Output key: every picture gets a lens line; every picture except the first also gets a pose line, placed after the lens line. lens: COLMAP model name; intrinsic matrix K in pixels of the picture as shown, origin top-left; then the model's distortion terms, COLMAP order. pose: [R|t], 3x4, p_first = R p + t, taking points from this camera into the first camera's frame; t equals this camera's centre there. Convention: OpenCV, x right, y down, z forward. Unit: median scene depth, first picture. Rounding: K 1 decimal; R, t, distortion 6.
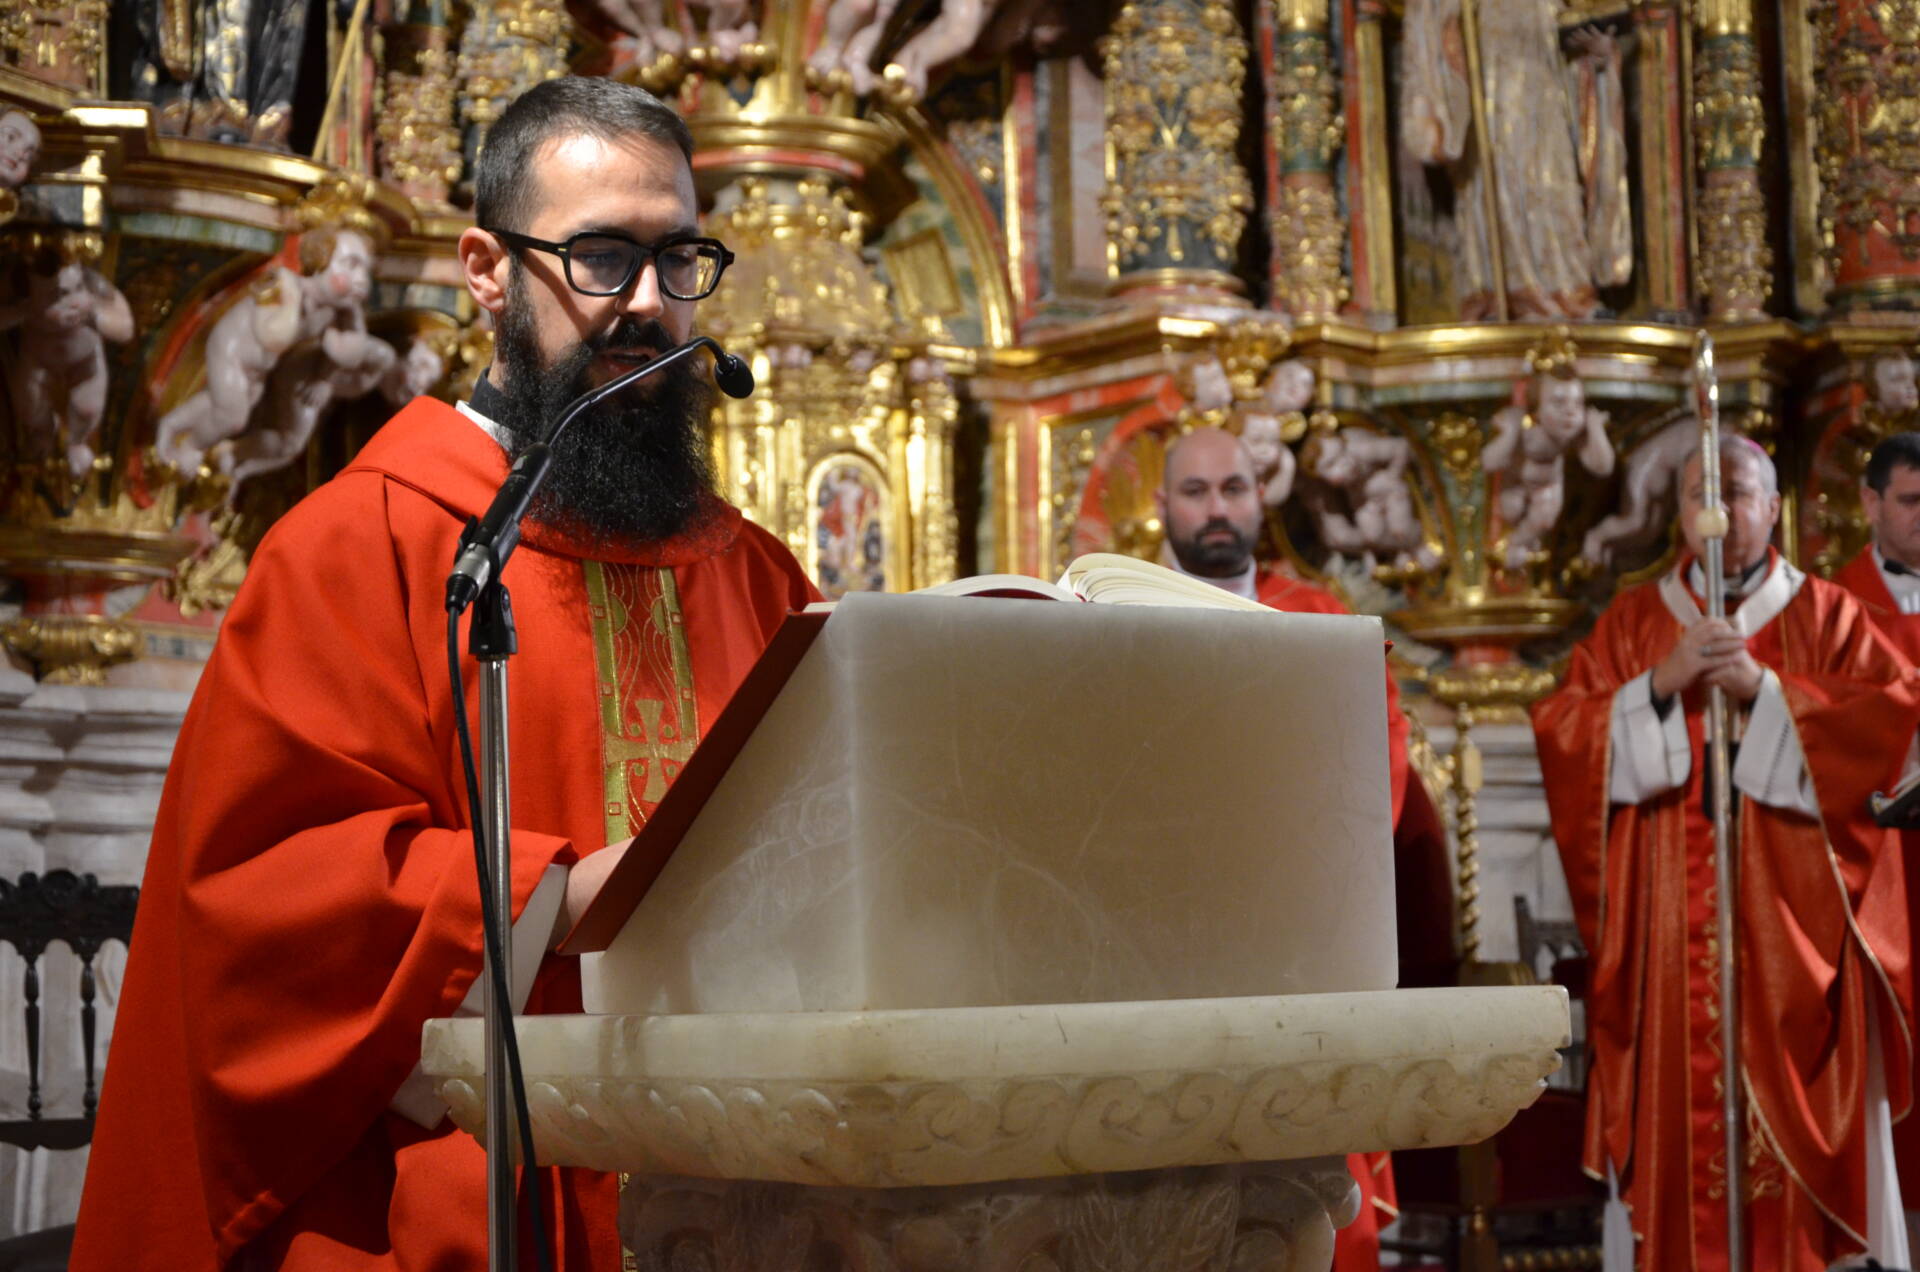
lens RADIAL K [[3302.6, 0, 960.0], [0, 3302.6, 636.0], [0, 0, 1]] dist [-0.040352, 0.291969]
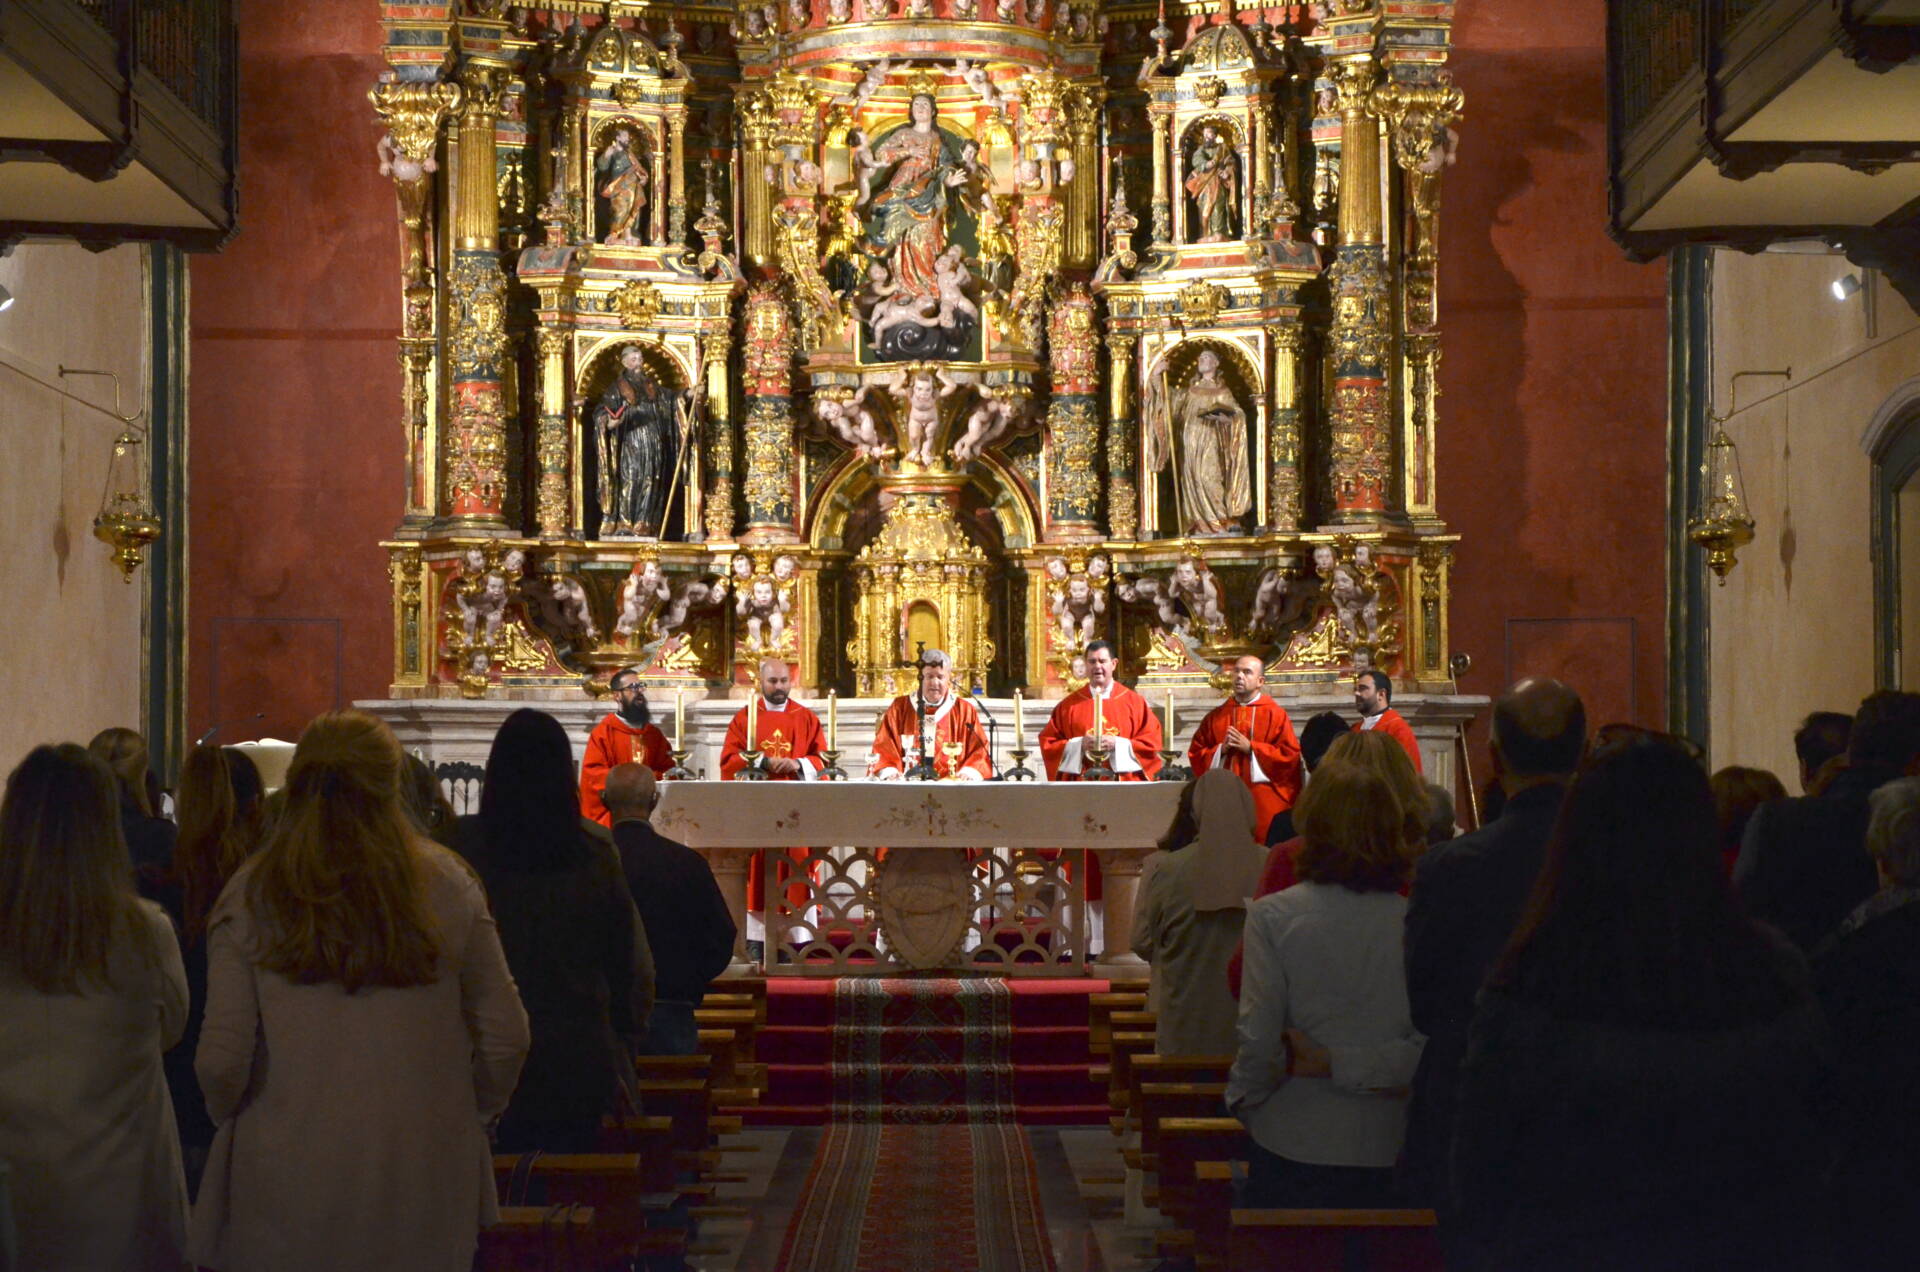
lens RADIAL K [[3302.6, 0, 960.0], [0, 3302.6, 636.0], [0, 0, 1]] dist [-0.040352, 0.291969]
pose [[0.828746, -0.008466, -0.559560, 1.391277], [0.036531, 0.998571, 0.038996, -0.121783], [0.558431, -0.052759, 0.827872, -1.125380]]
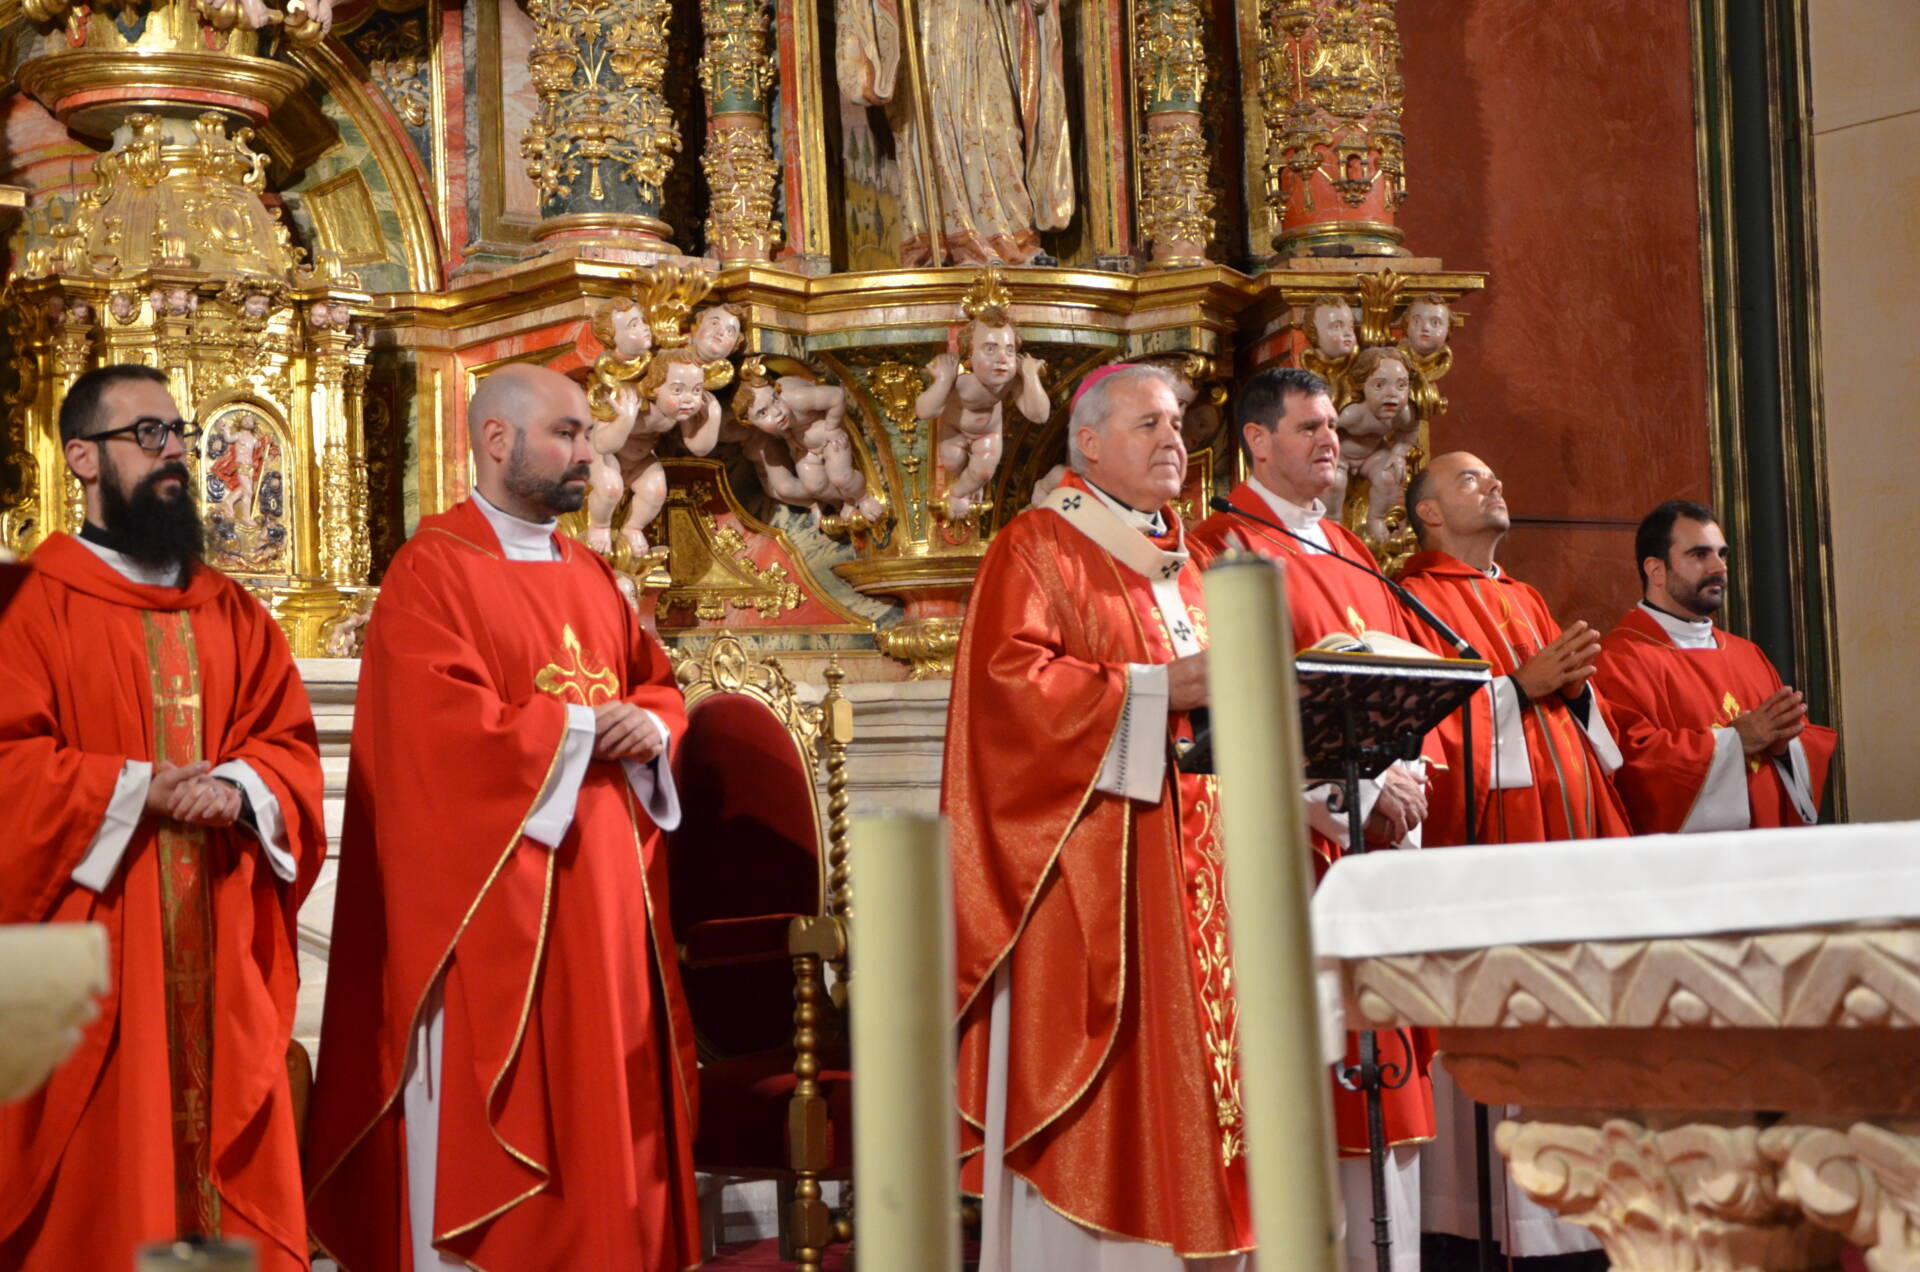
lens RADIAL K [[3302.6, 0, 960.0], [0, 3302.6, 636.0], [0, 0, 1]] dist [-0.040352, 0.291969]
pose [[0.995551, -0.009664, 0.093730, 0.077436], [0.008813, 0.999916, 0.009488, 0.005104], [-0.093814, -0.008619, 0.995552, 0.022143]]
